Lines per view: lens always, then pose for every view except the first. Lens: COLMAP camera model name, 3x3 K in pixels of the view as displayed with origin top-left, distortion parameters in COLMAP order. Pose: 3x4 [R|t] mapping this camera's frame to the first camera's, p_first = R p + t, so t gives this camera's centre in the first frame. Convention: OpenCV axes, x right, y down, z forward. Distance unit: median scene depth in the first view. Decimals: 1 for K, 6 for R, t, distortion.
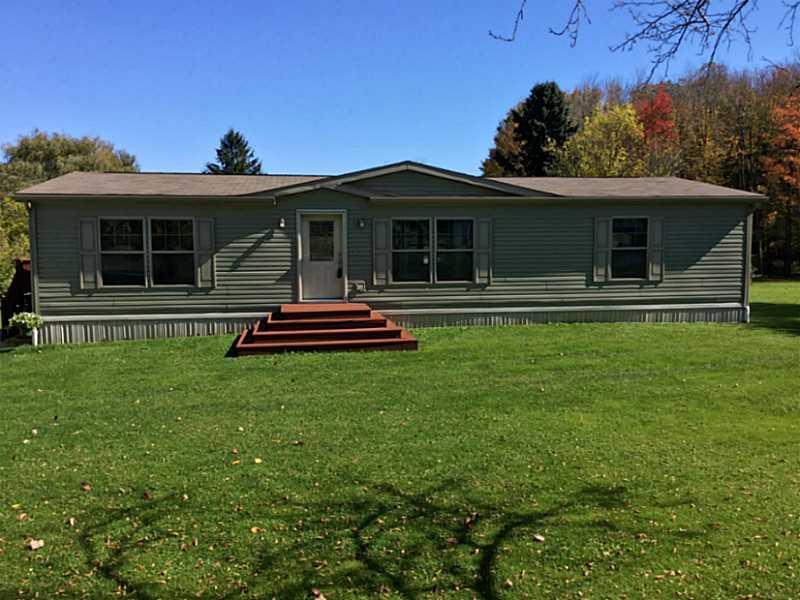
lens RADIAL K [[724.7, 0, 398.0], [0, 724.7, 301.5], [0, 0, 1]] dist [0.017355, 0.000000]
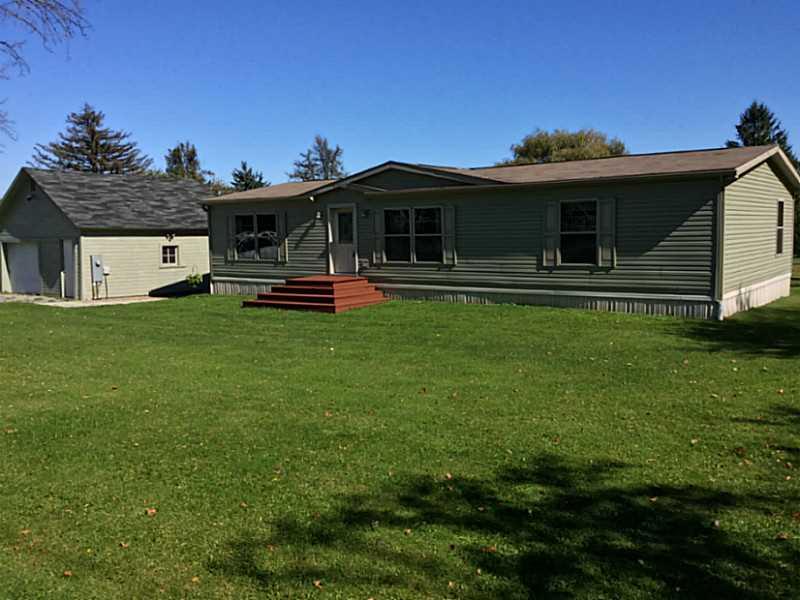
lens RADIAL K [[724.7, 0, 408.7], [0, 724.7, 265.3], [0, 0, 1]] dist [0.017355, 0.000000]
pose [[0.708317, 0.028268, -0.705328, 0.836348], [-0.044182, 0.999014, -0.004331, -0.015052], [0.704510, 0.034231, 0.708868, 0.154654]]
